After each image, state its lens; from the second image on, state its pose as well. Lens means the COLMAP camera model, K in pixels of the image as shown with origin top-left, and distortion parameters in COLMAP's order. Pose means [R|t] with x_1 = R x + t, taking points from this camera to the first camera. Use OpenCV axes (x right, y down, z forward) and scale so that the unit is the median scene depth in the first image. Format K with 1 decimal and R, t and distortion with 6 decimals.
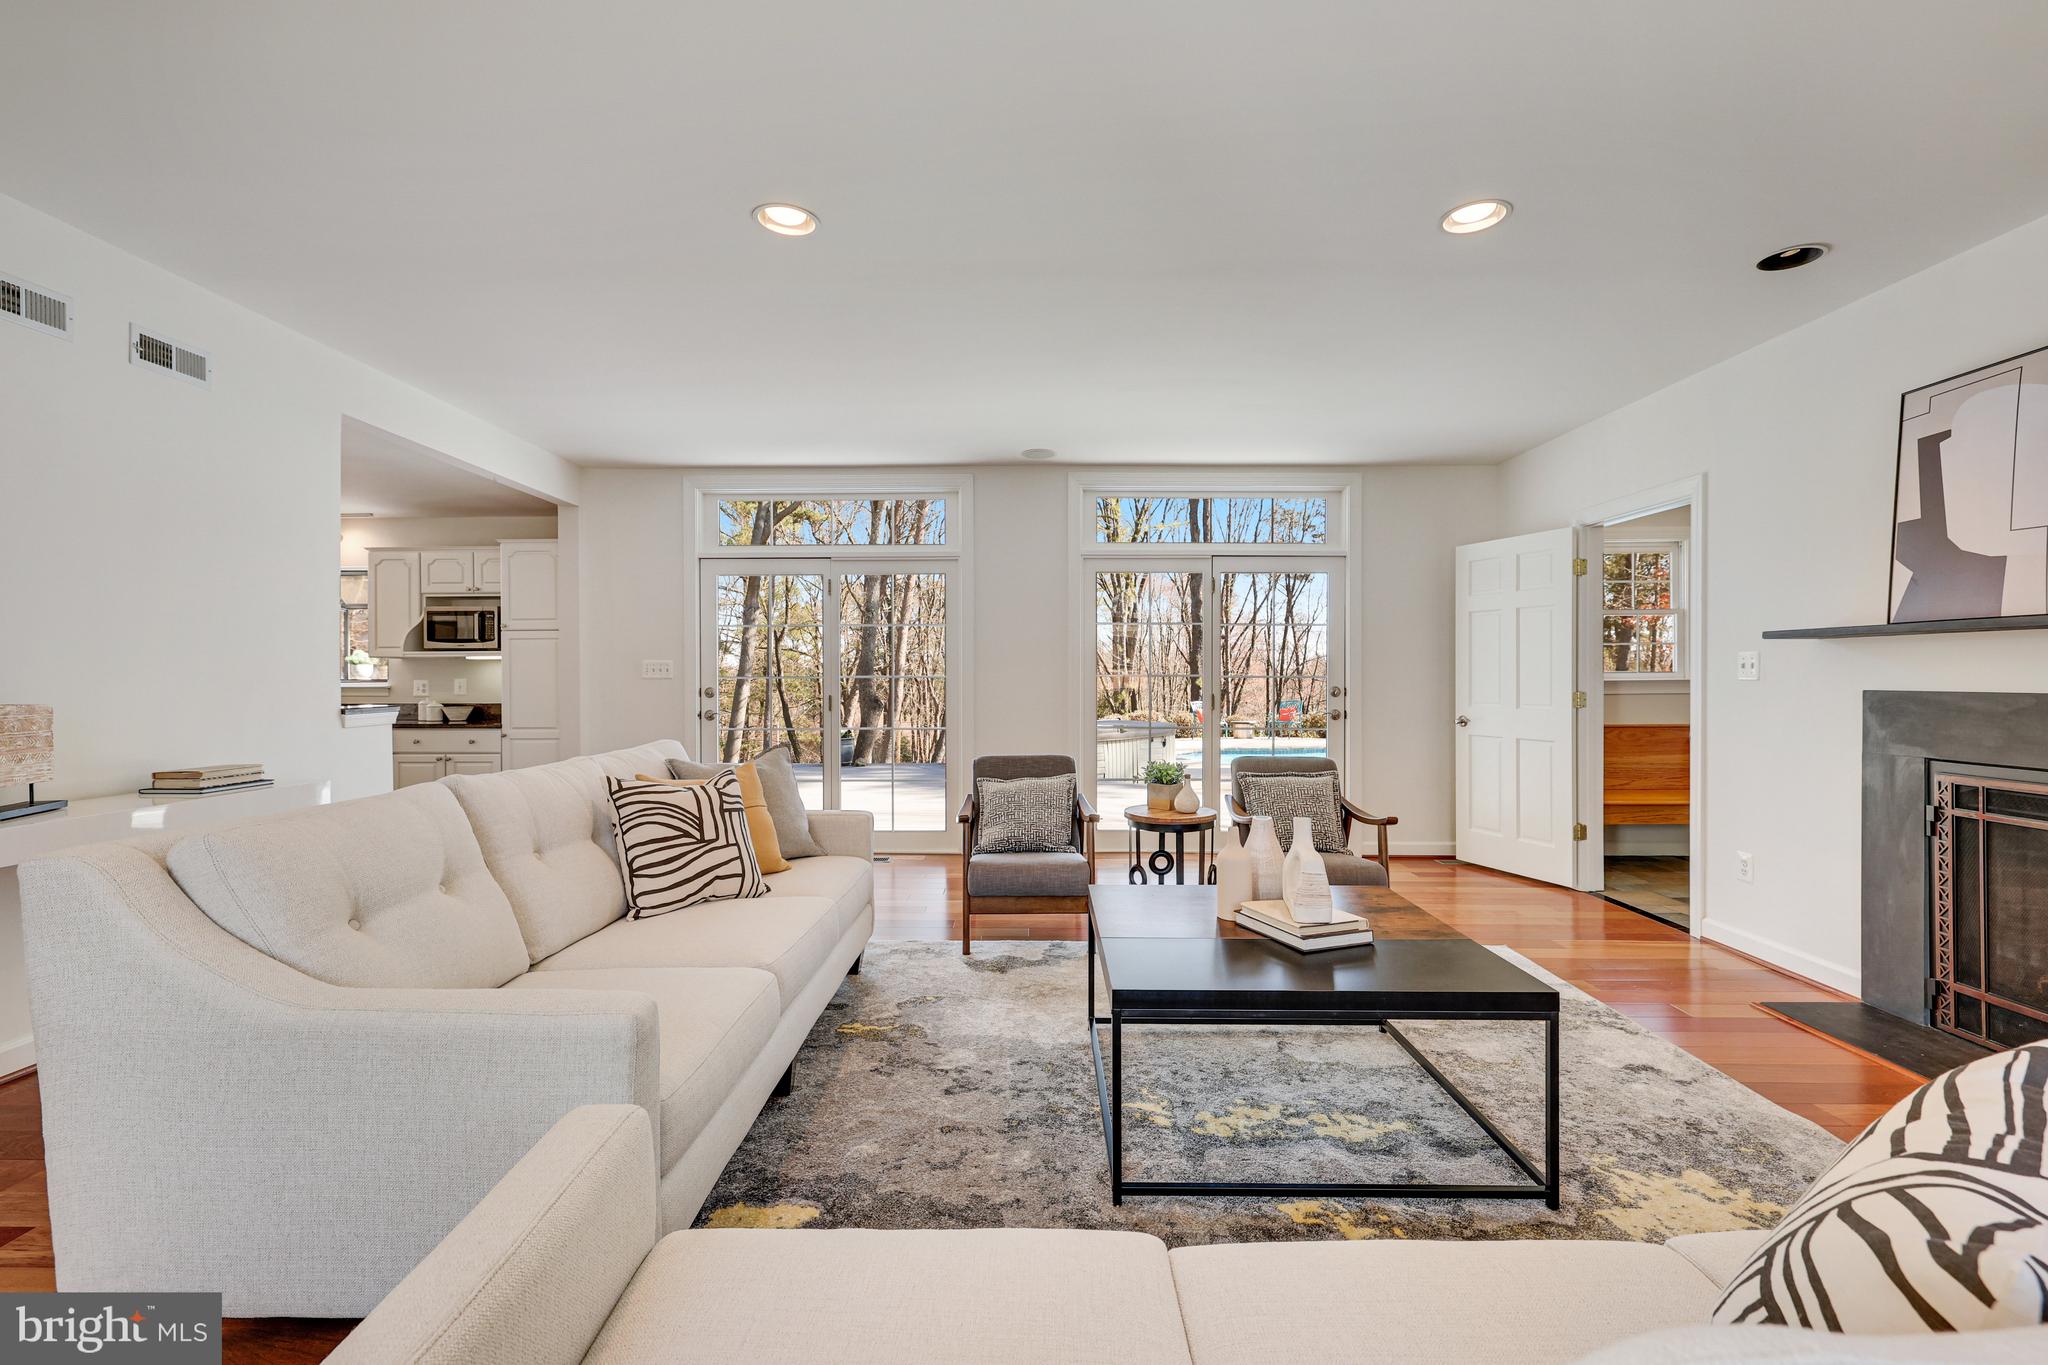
lens RADIAL K [[885.8, 0, 1021.2], [0, 885.8, 676.5], [0, 0, 1]] dist [0.001859, 0.000997]
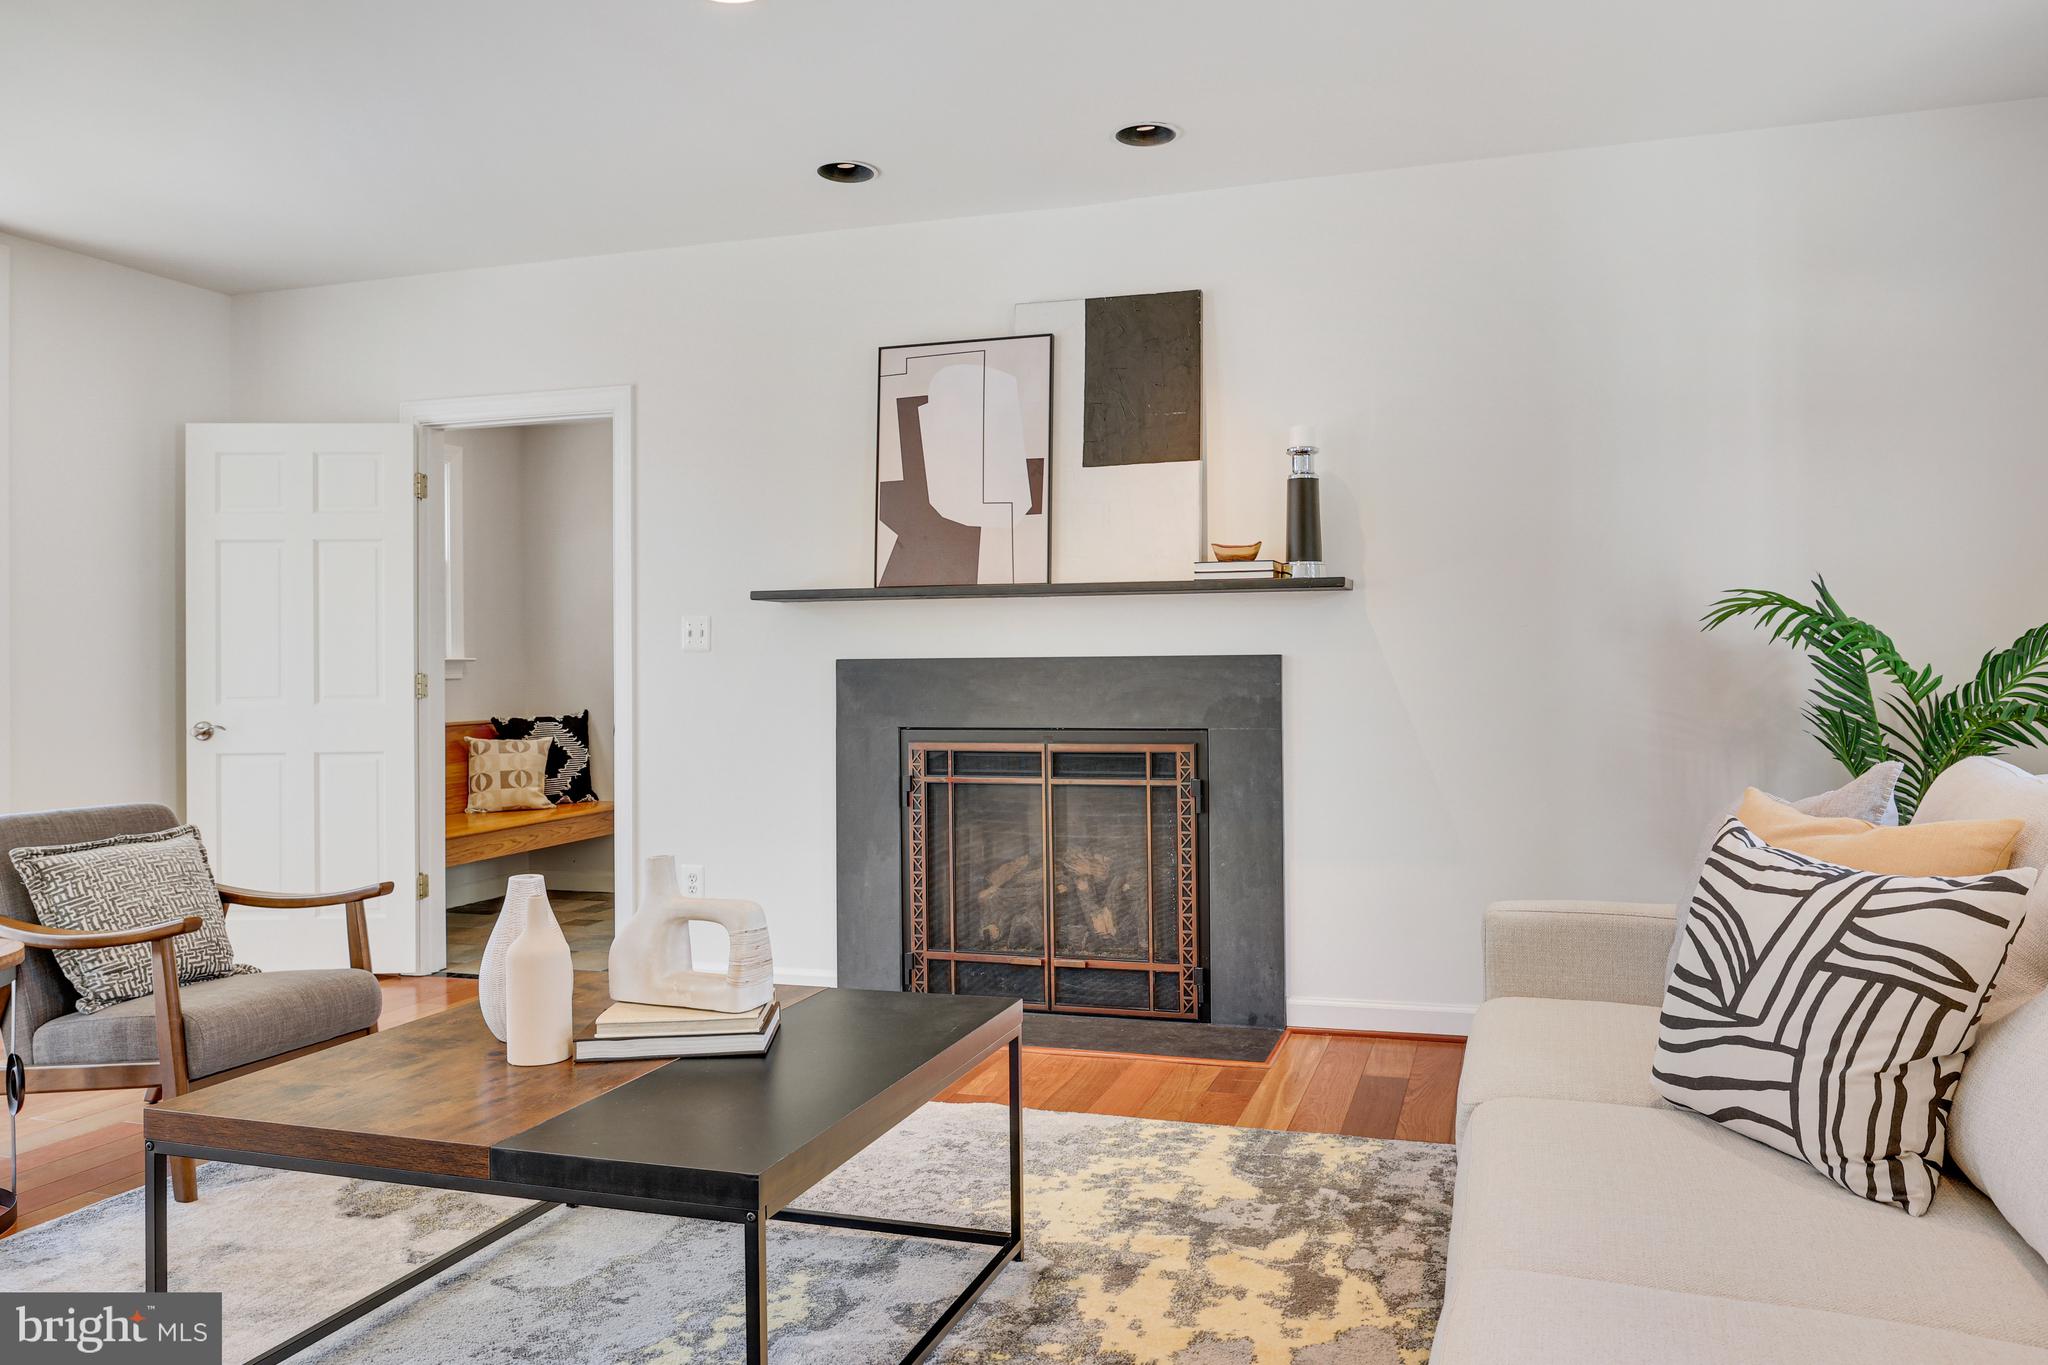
lens RADIAL K [[1474.4, 0, 1069.6], [0, 1474.4, 655.5], [0, 0, 1]] dist [0.005427, -0.004512]
pose [[0.277903, 0.006159, 0.960589, -0.483012], [0.009833, 0.999909, -0.009256, 0.030106], [-0.960559, 0.012018, 0.277817, 0.376801]]
